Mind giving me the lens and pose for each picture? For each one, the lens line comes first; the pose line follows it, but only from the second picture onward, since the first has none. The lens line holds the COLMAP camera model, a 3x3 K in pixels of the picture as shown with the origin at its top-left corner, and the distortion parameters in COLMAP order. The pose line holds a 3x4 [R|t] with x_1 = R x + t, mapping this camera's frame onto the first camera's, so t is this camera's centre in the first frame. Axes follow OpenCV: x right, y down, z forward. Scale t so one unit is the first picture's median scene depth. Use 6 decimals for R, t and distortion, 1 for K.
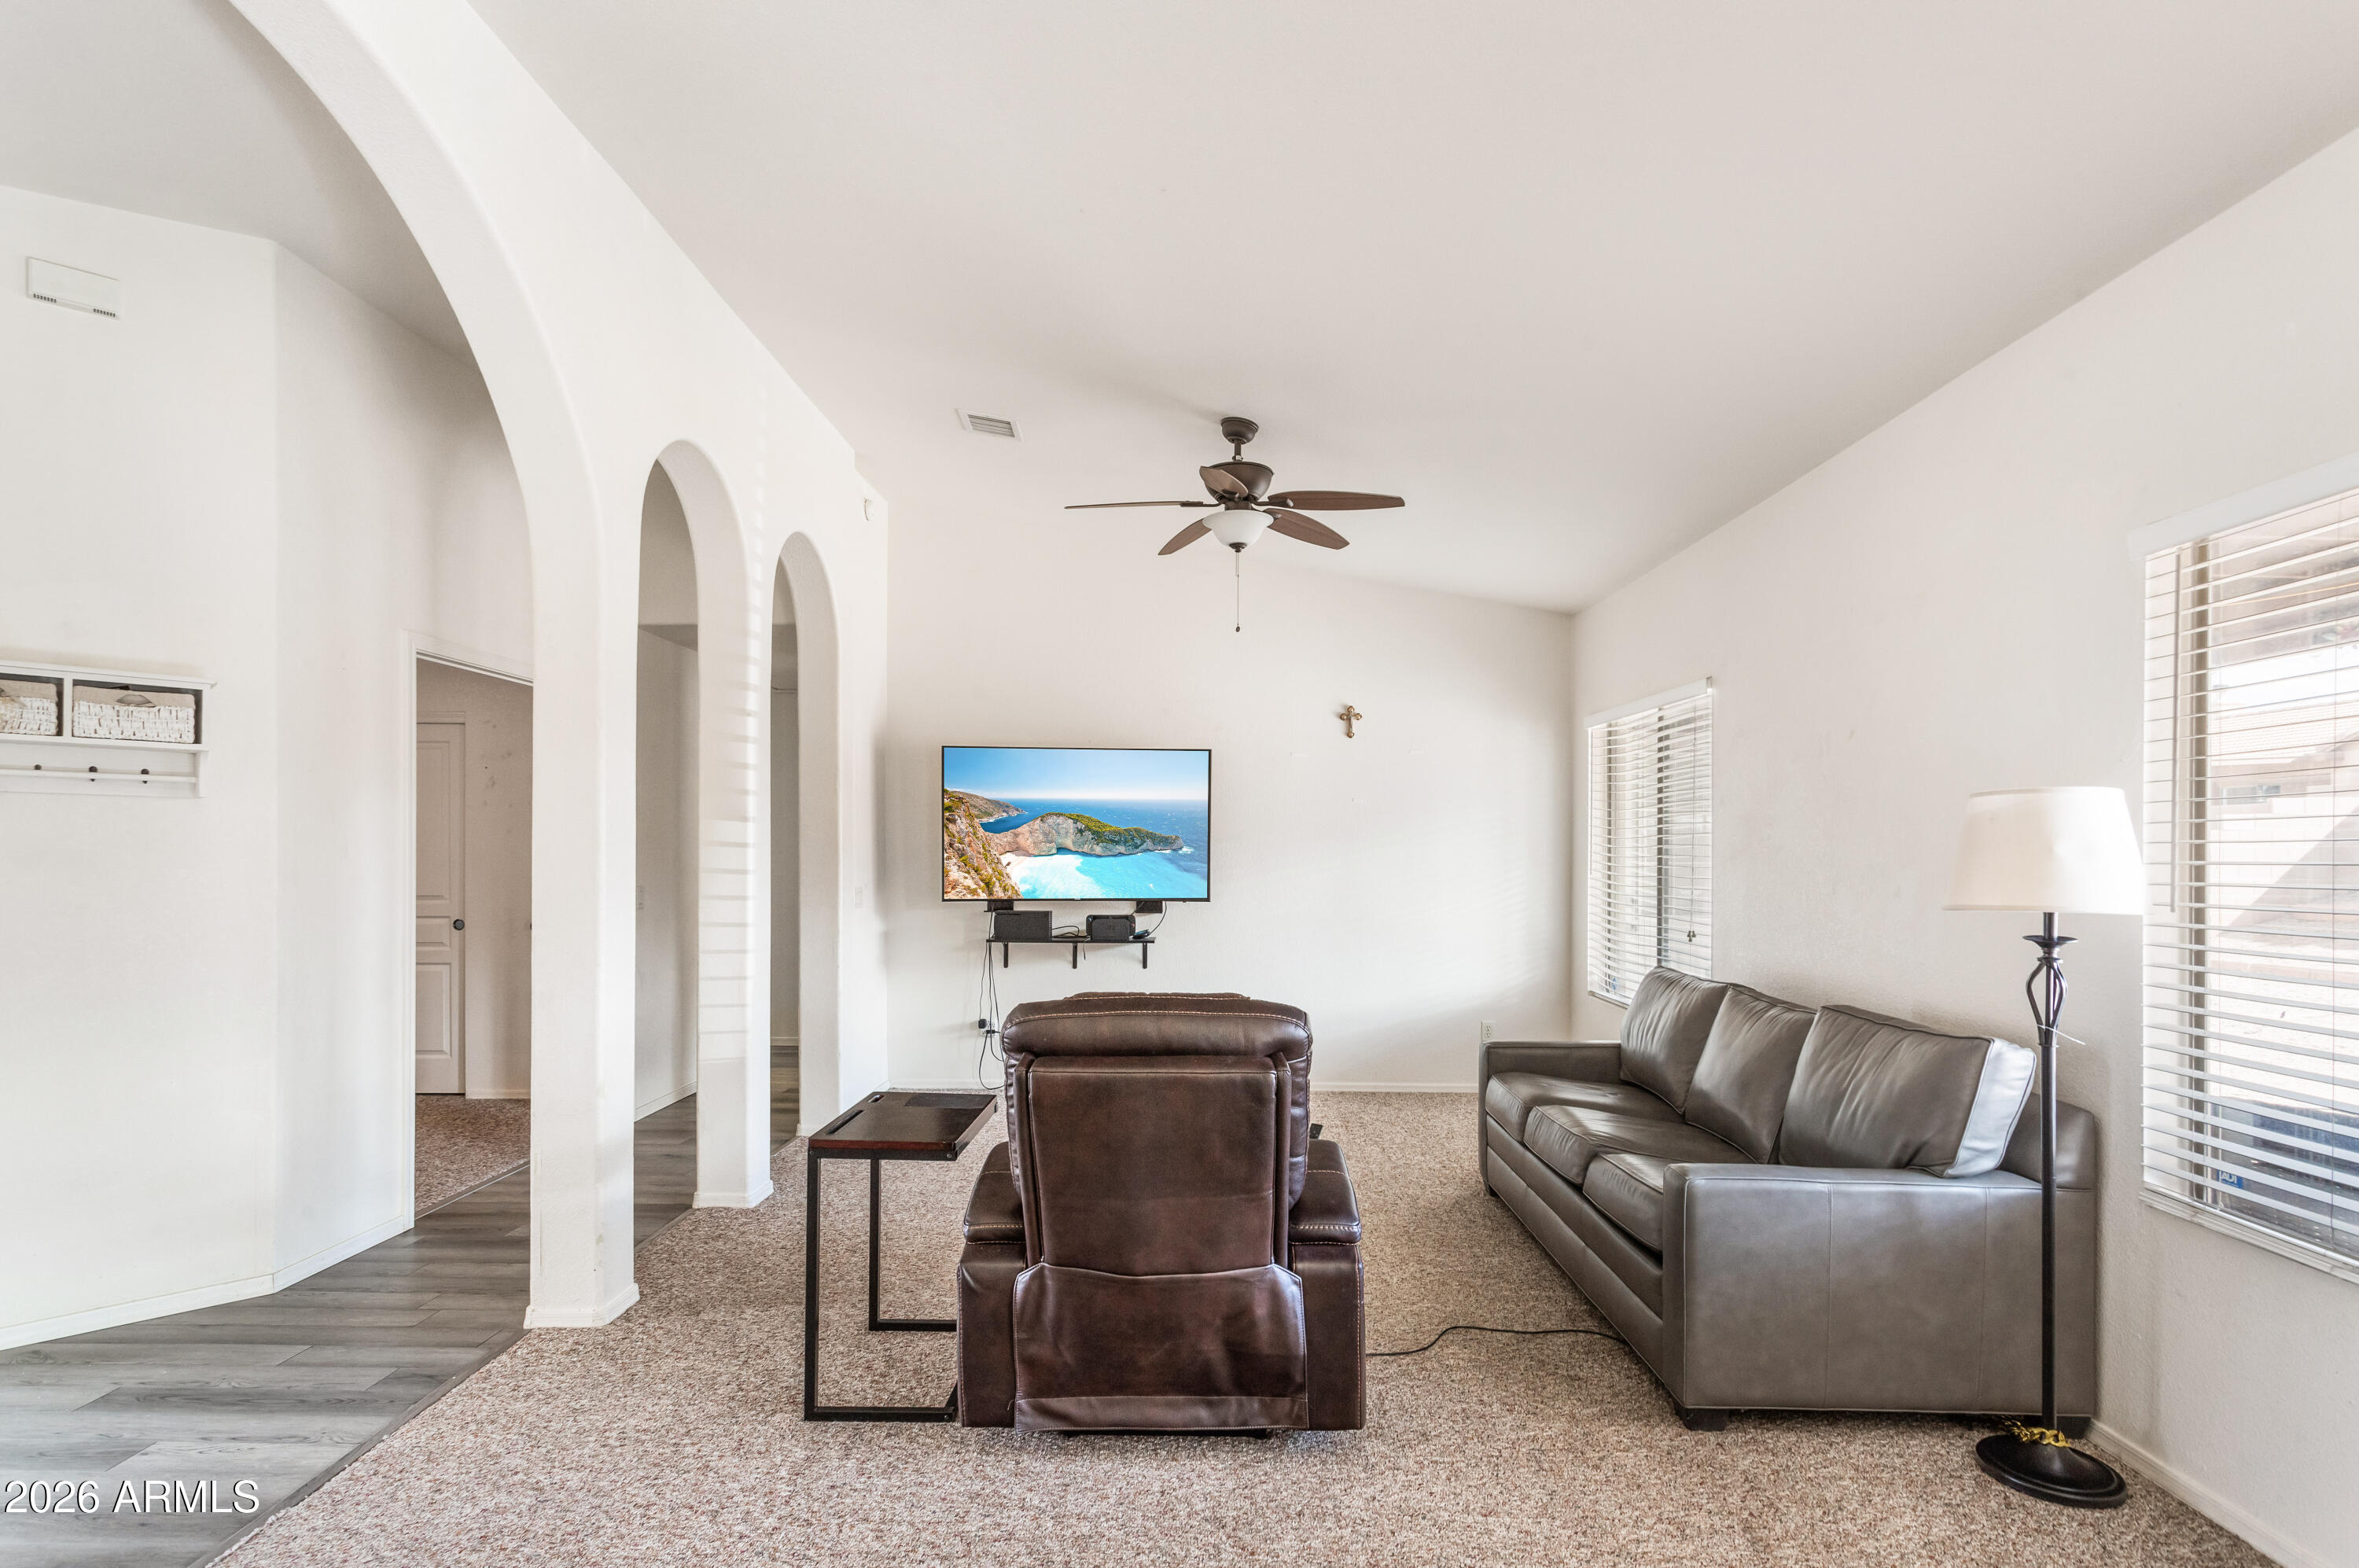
lens RADIAL K [[1179.6, 0, 1192.7], [0, 1179.6, 852.5], [0, 0, 1]] dist [0.009931, 0.001230]
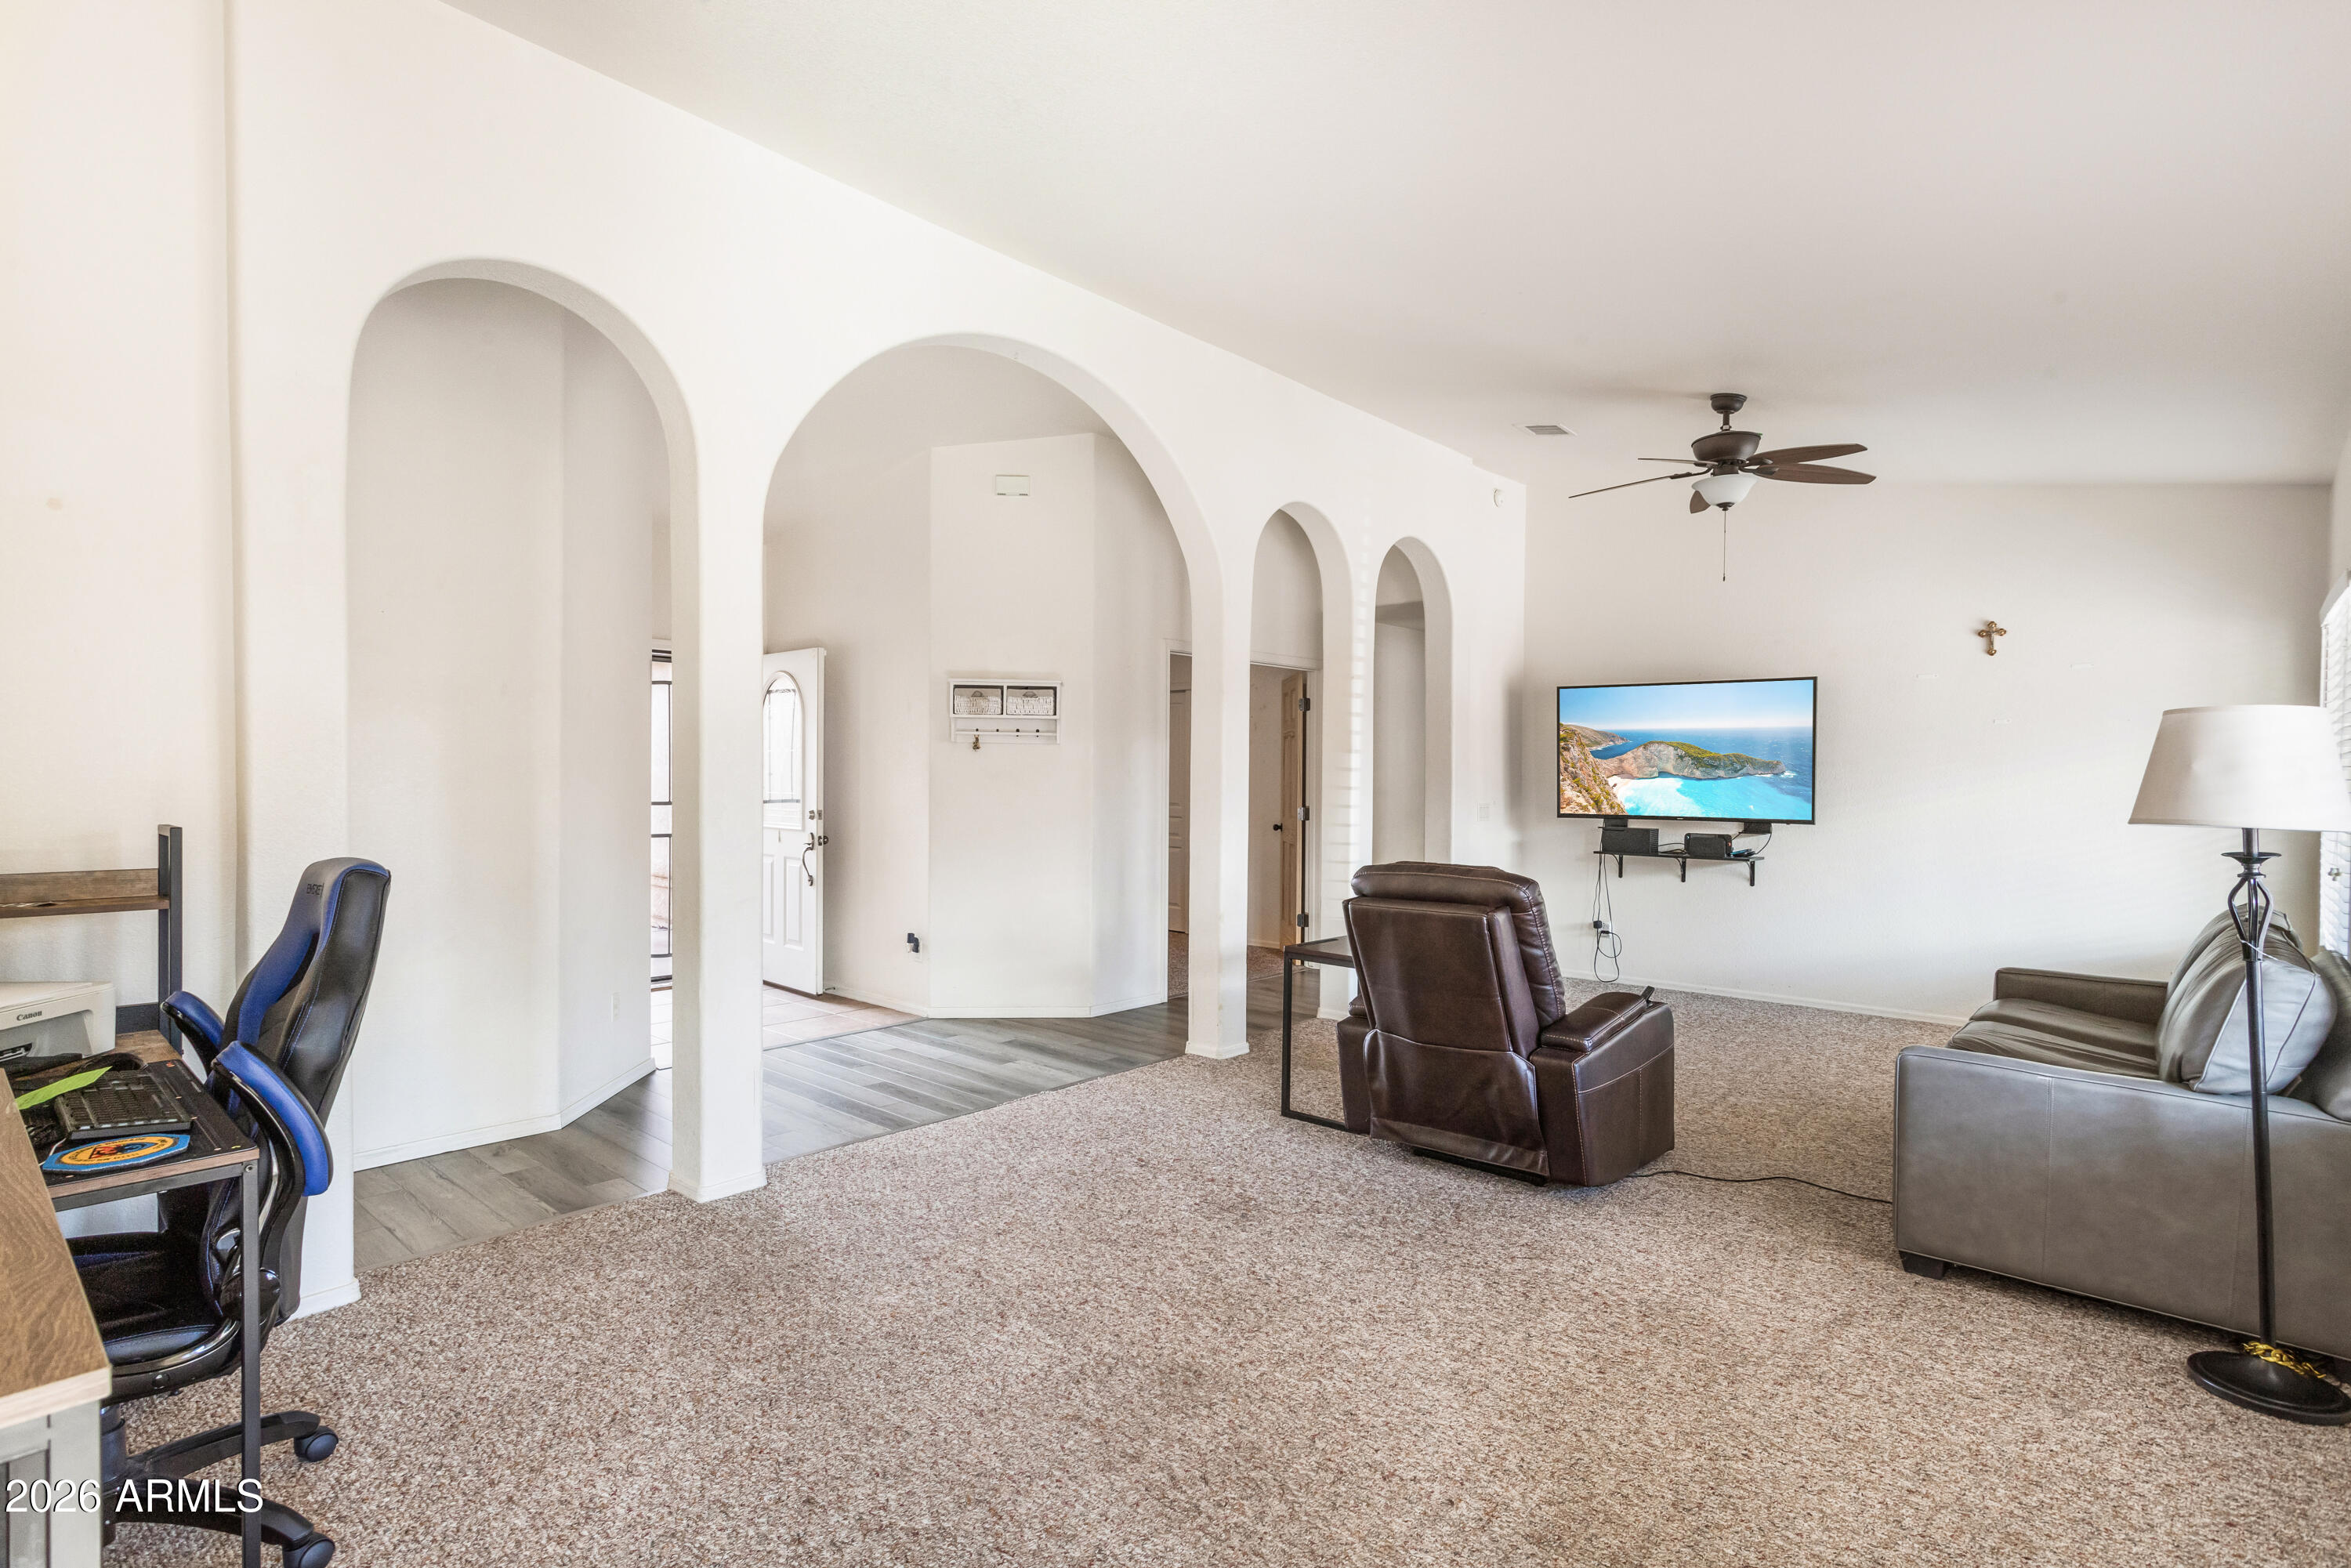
lens RADIAL K [[1175.6, 0, 1176.9], [0, 1175.6, 779.1], [0, 0, 1]] dist [0.009931, 0.001230]
pose [[0.754822, 0.003271, -0.655922, 0.374075], [-0.004066, 0.999992, 0.000308, 0.005876], [0.655917, 0.002434, 0.754829, -0.197539]]
